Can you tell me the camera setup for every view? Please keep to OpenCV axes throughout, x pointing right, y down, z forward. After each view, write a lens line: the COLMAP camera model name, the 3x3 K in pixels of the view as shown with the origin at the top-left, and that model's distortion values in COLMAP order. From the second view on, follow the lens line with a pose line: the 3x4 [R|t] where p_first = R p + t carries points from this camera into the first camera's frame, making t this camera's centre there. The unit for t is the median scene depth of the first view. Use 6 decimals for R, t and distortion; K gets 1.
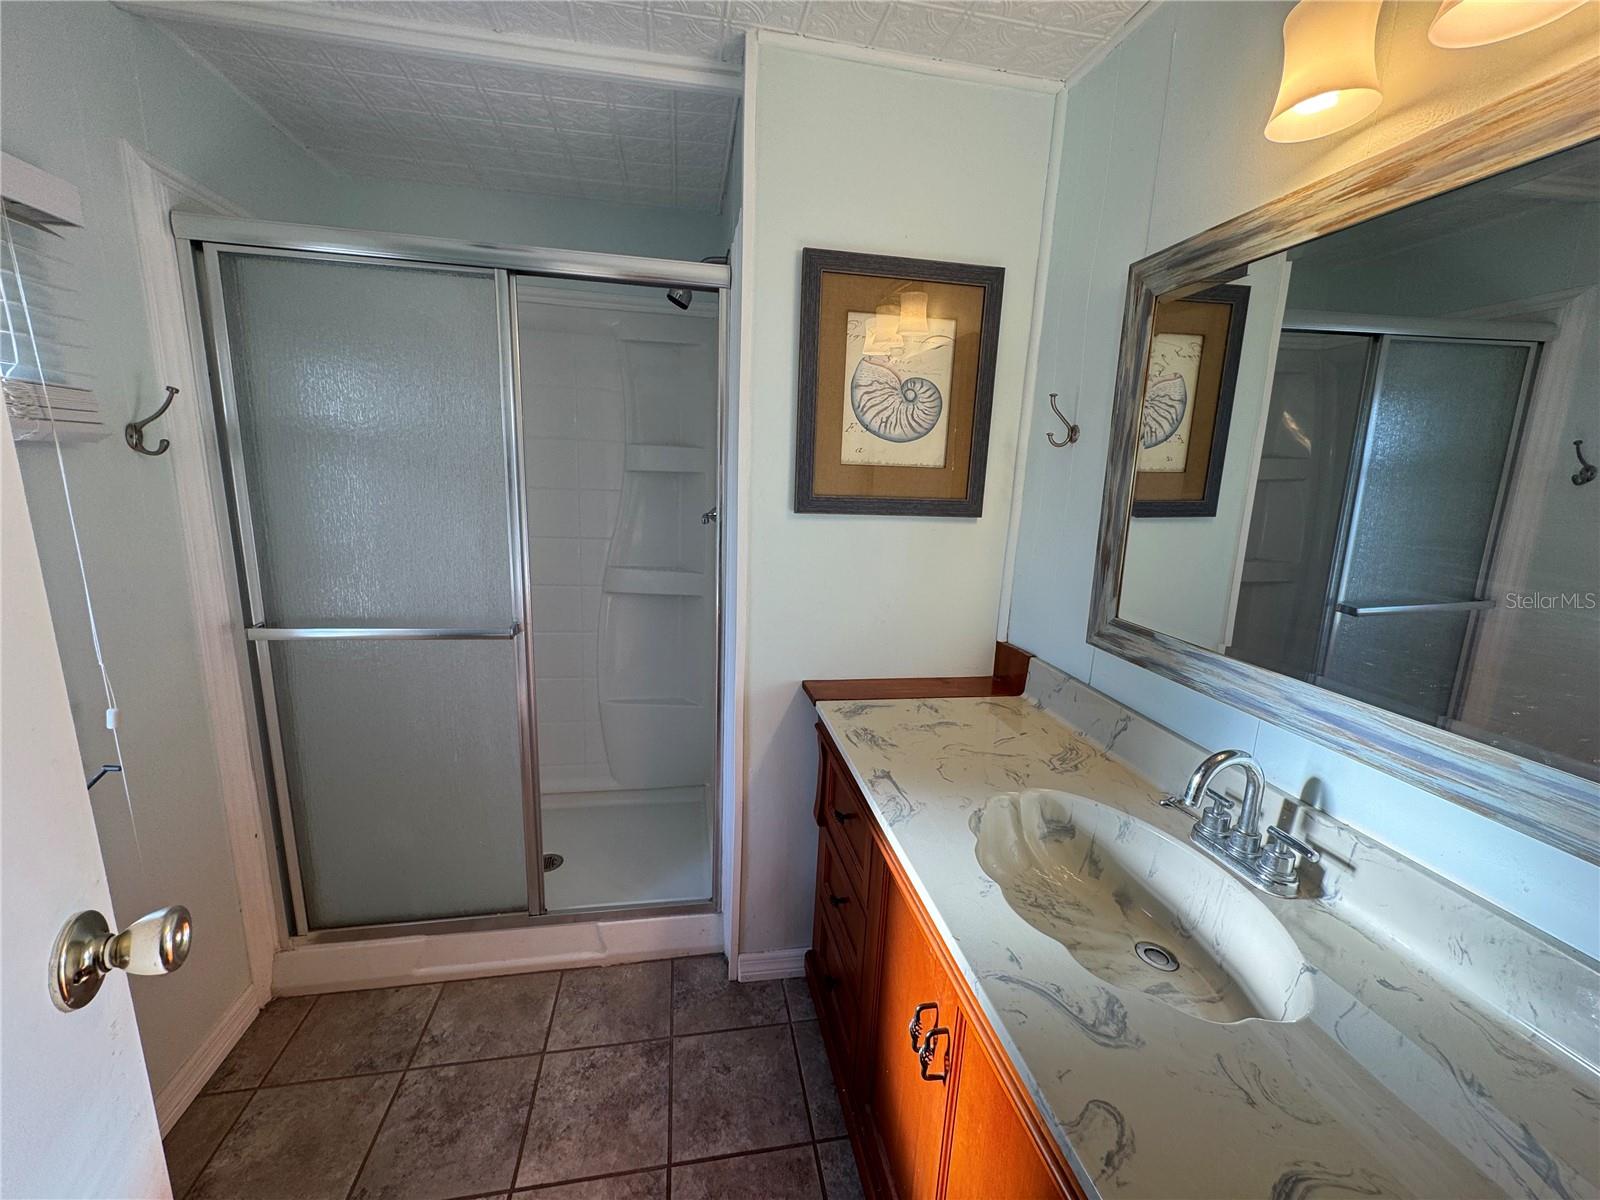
lens RADIAL K [[633.7, 0, 798.8], [0, 633.7, 598.8], [0, 0, 1]] dist [-0.002588, -0.000033]
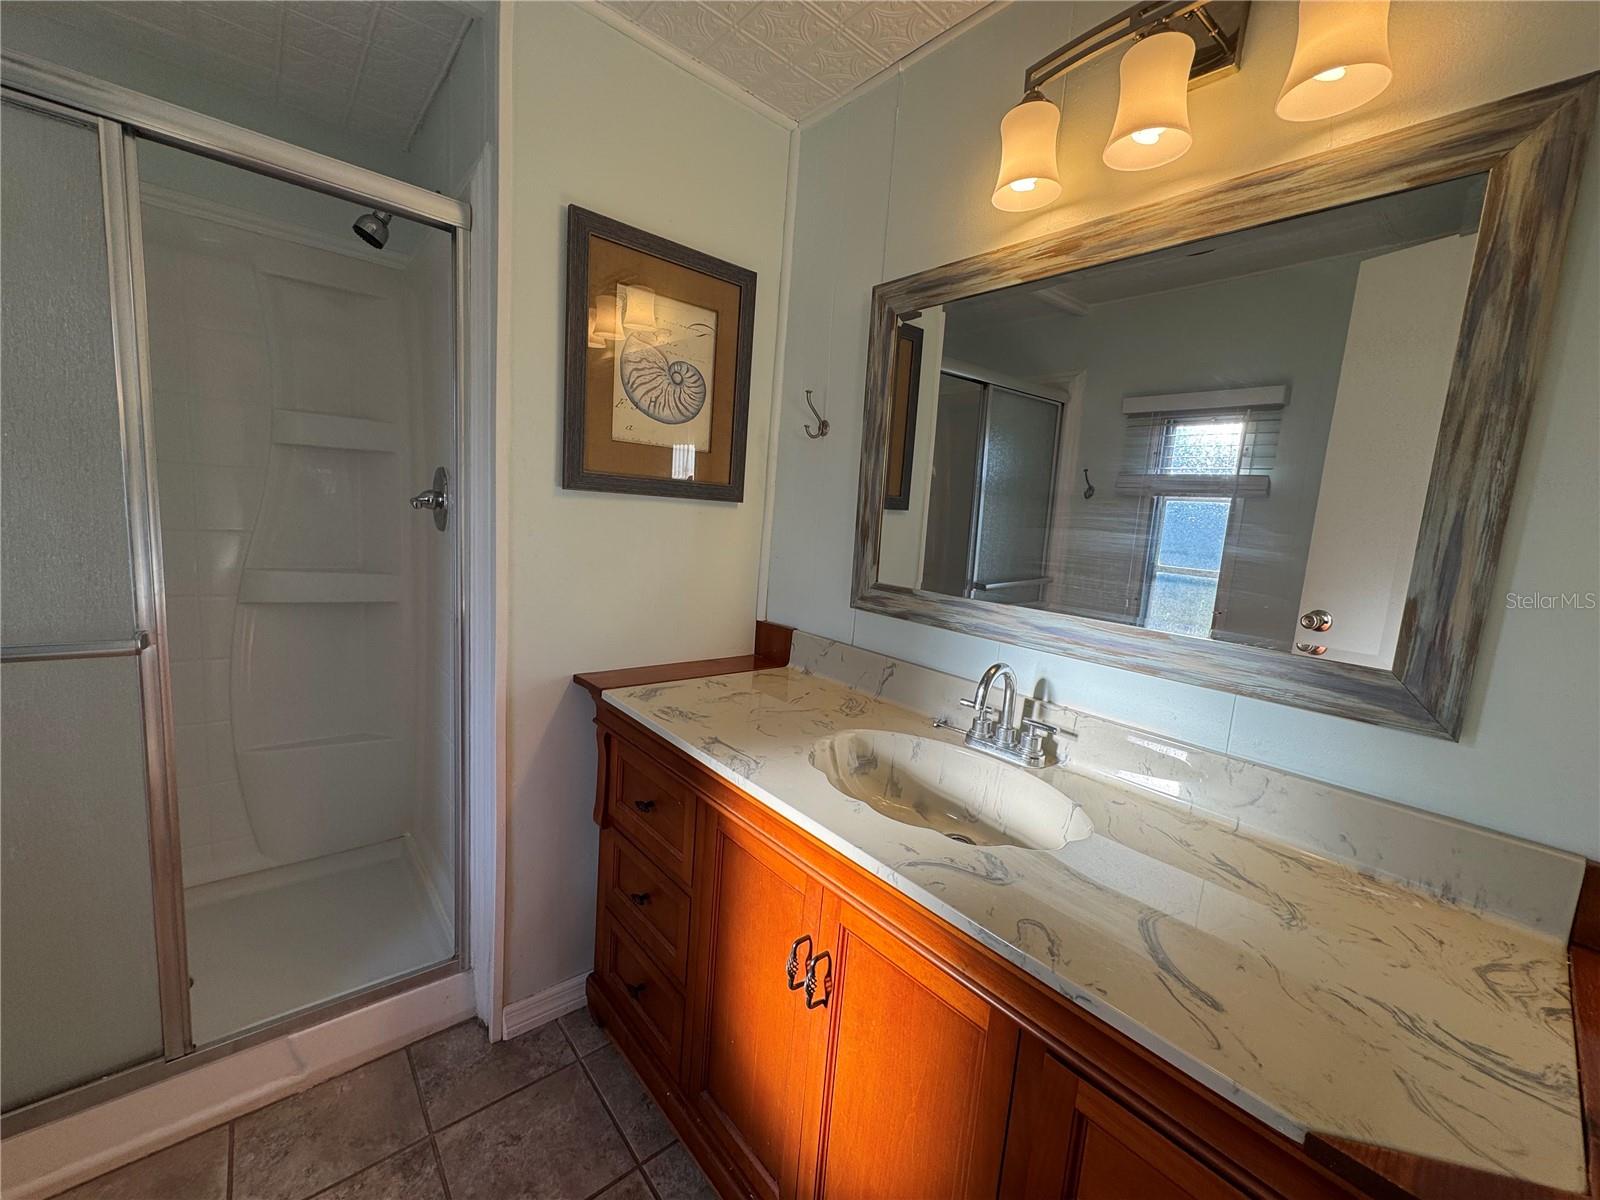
lens RADIAL K [[633.7, 0, 798.8], [0, 633.7, 598.8], [0, 0, 1]] dist [-0.002588, -0.000033]
pose [[0.865138, -0.043541, 0.499640, -0.189279], [0.061294, 0.997936, -0.019168, 0.065868], [-0.497774, 0.047208, 0.866021, 0.047608]]
